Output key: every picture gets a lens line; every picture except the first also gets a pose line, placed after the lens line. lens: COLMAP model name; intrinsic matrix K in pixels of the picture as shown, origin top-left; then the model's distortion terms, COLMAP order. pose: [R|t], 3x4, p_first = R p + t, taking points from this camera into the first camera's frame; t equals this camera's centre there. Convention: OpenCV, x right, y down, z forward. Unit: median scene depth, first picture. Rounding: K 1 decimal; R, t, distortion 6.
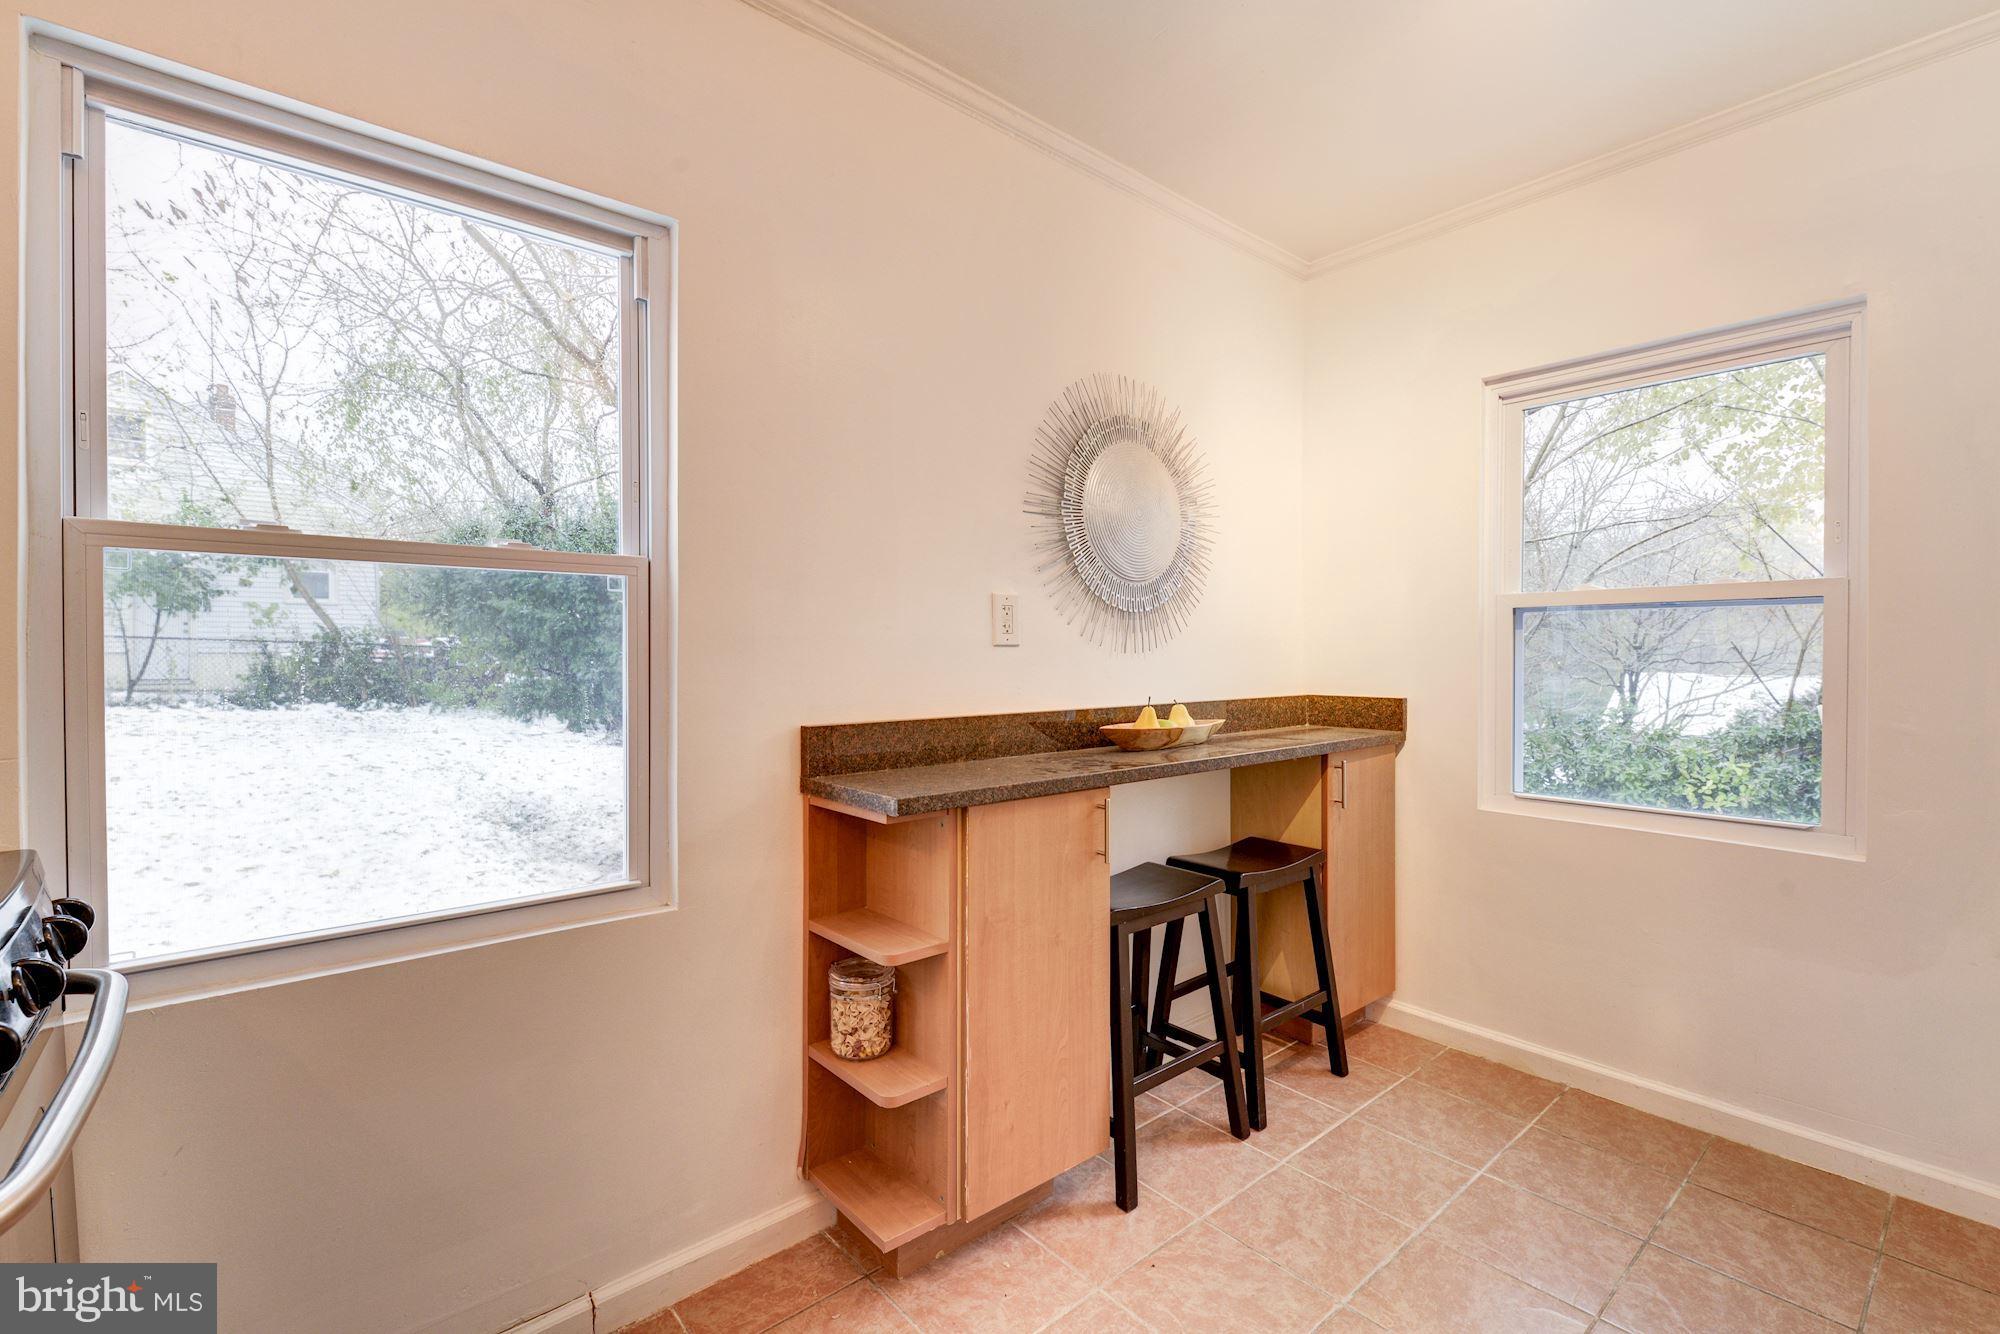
lens RADIAL K [[866.5, 0, 1001.2], [0, 866.5, 645.4], [0, 0, 1]] dist [0.000564, -0.000152]
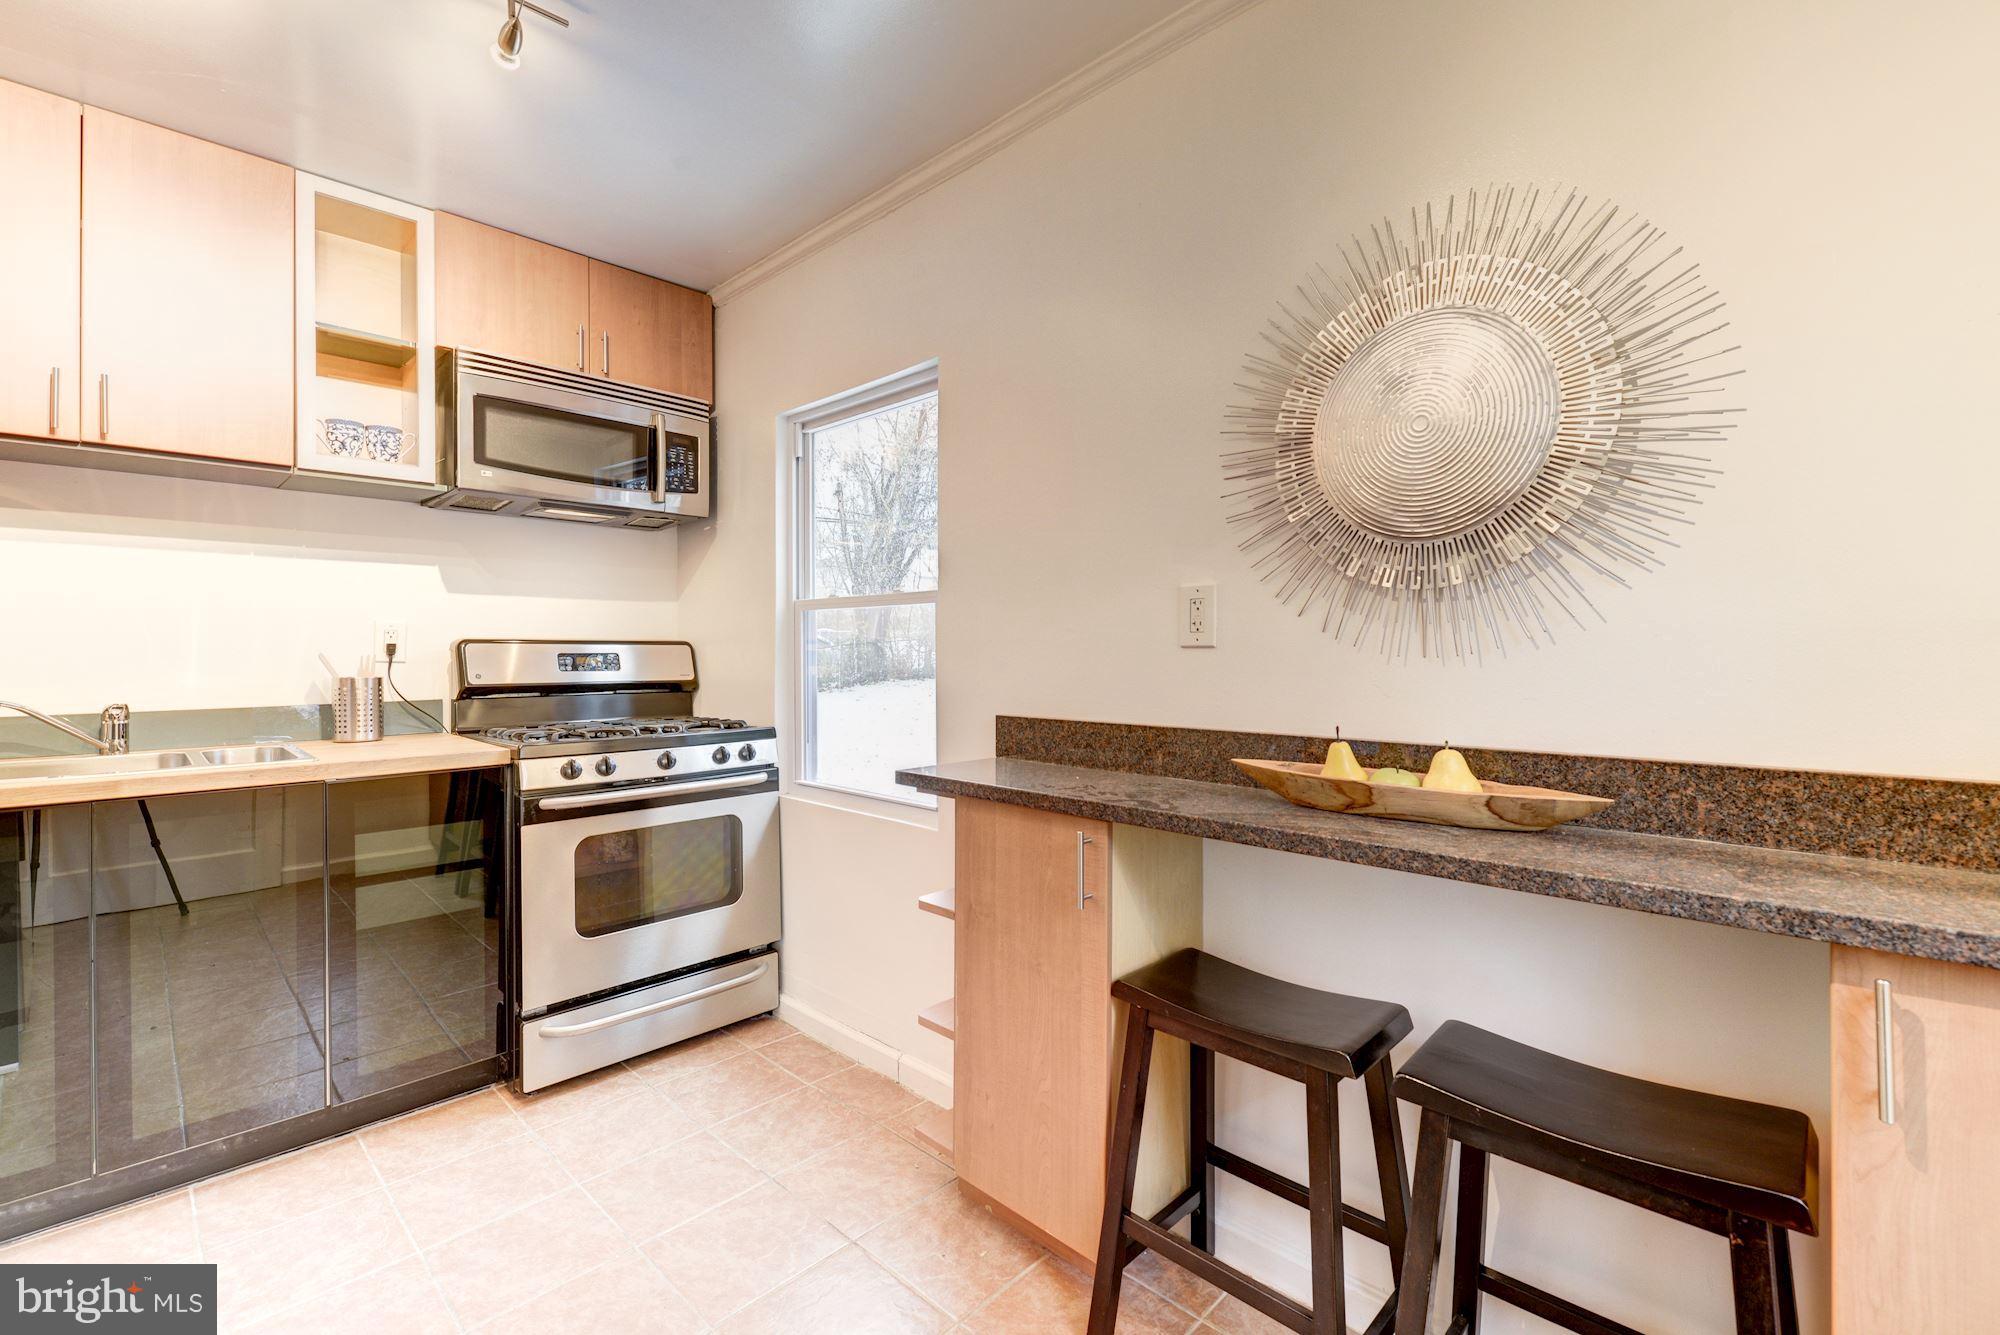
lens RADIAL K [[866.5, 0, 1001.2], [0, 866.5, 645.9], [0, 0, 1]] dist [0.000564, -0.000152]
pose [[0.098781, -0.009254, -0.995066, 0.816806], [0.002240, 0.999956, -0.009077, 0.006477], [0.995107, -0.001332, 0.098797, 0.730627]]
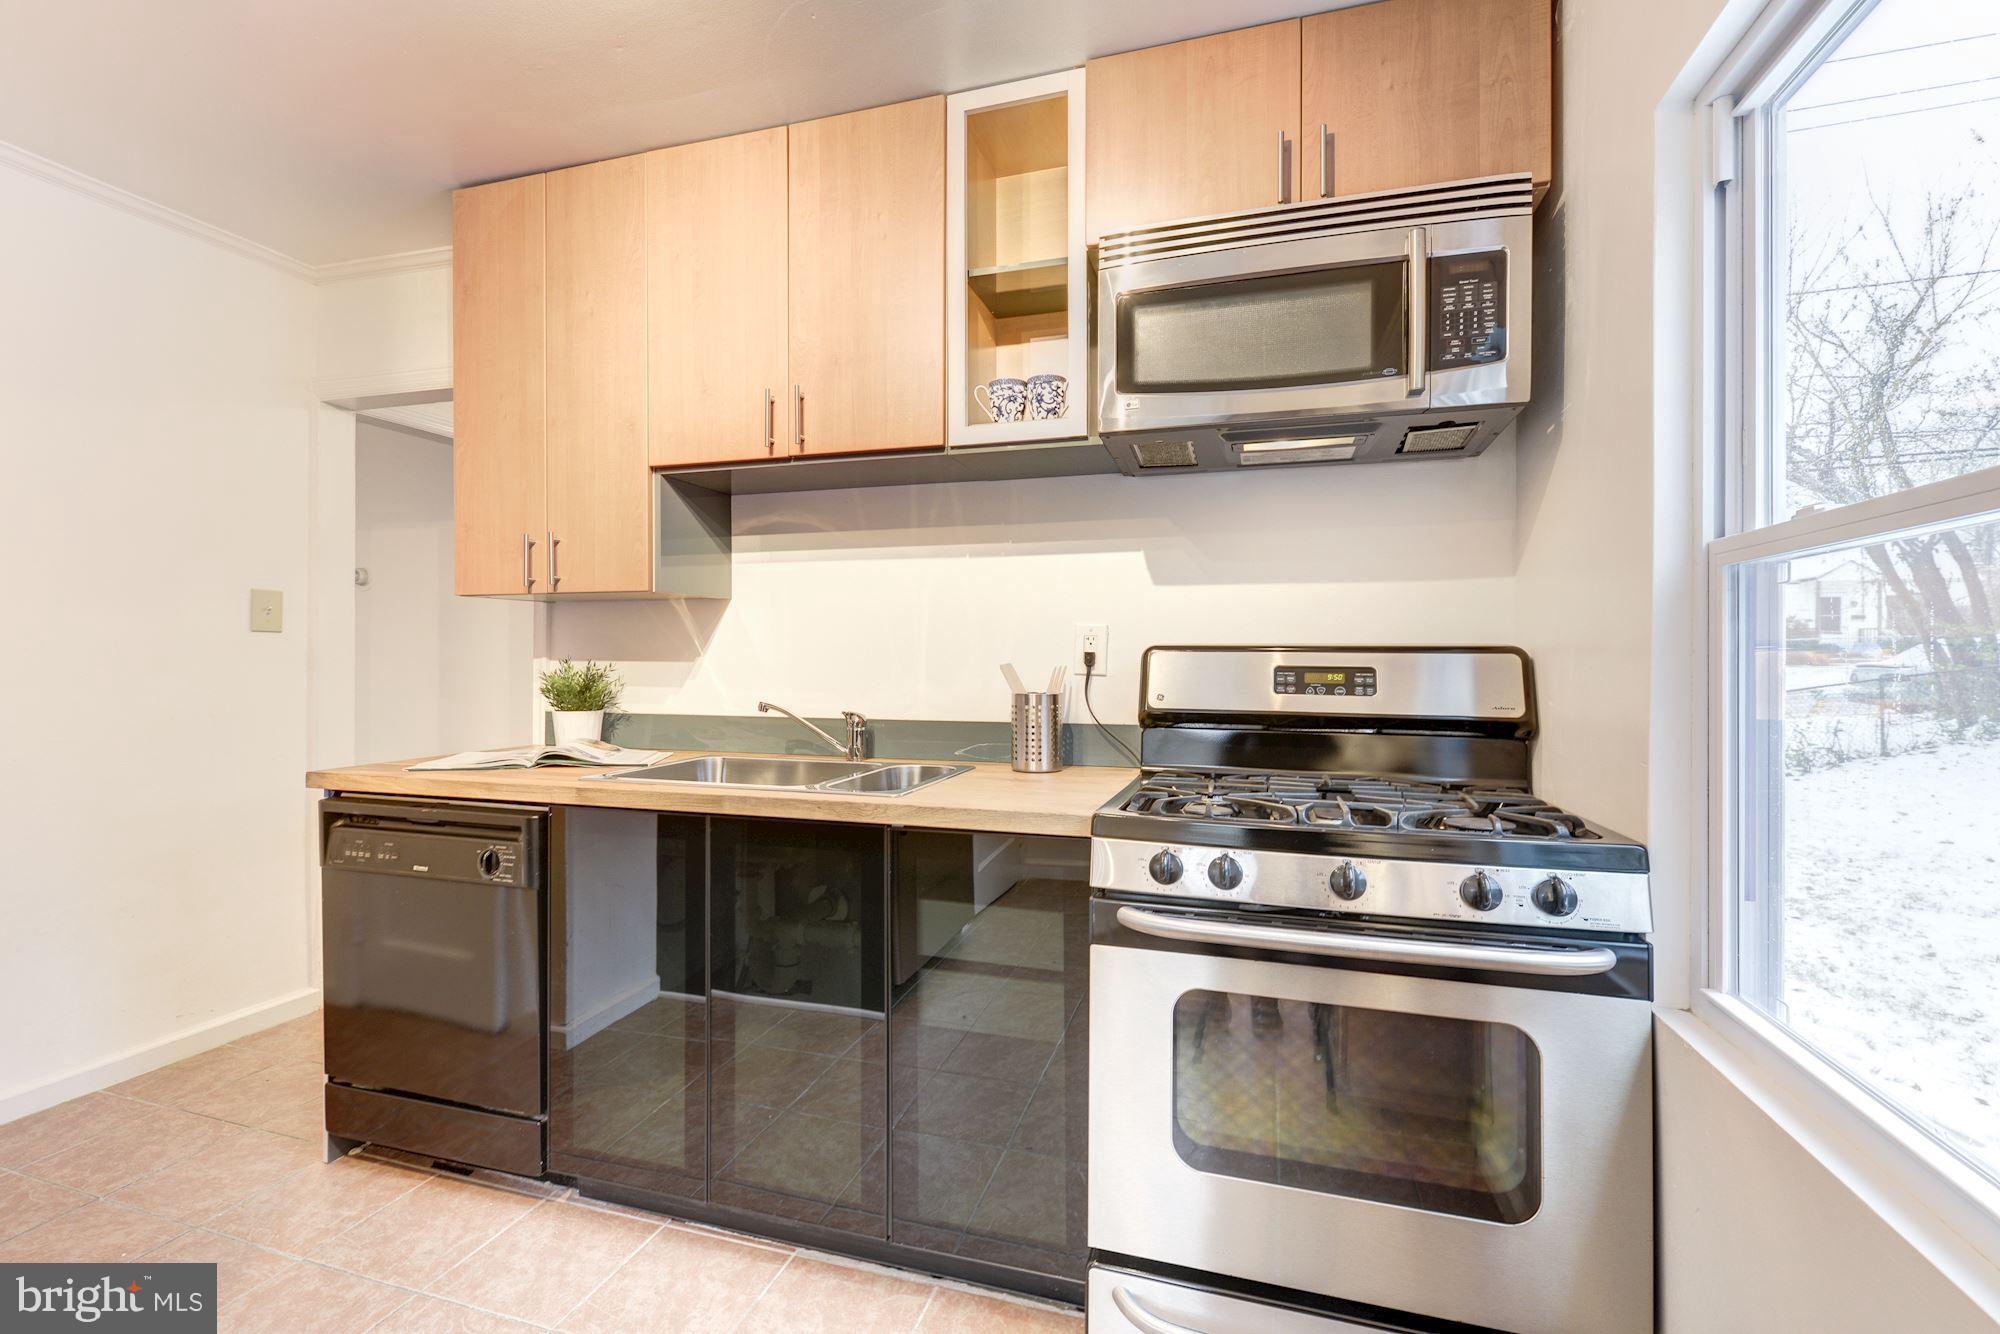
lens RADIAL K [[852.8, 0, 999.4], [0, 852.8, 659.7], [0, 0, 1]] dist [0.004756, -0.000301]
pose [[-0.847762, -0.007606, -0.530323, 0.093202], [-0.007831, 0.999968, -0.001823, 0.001342], [0.530320, 0.002608, -0.847794, 0.764300]]
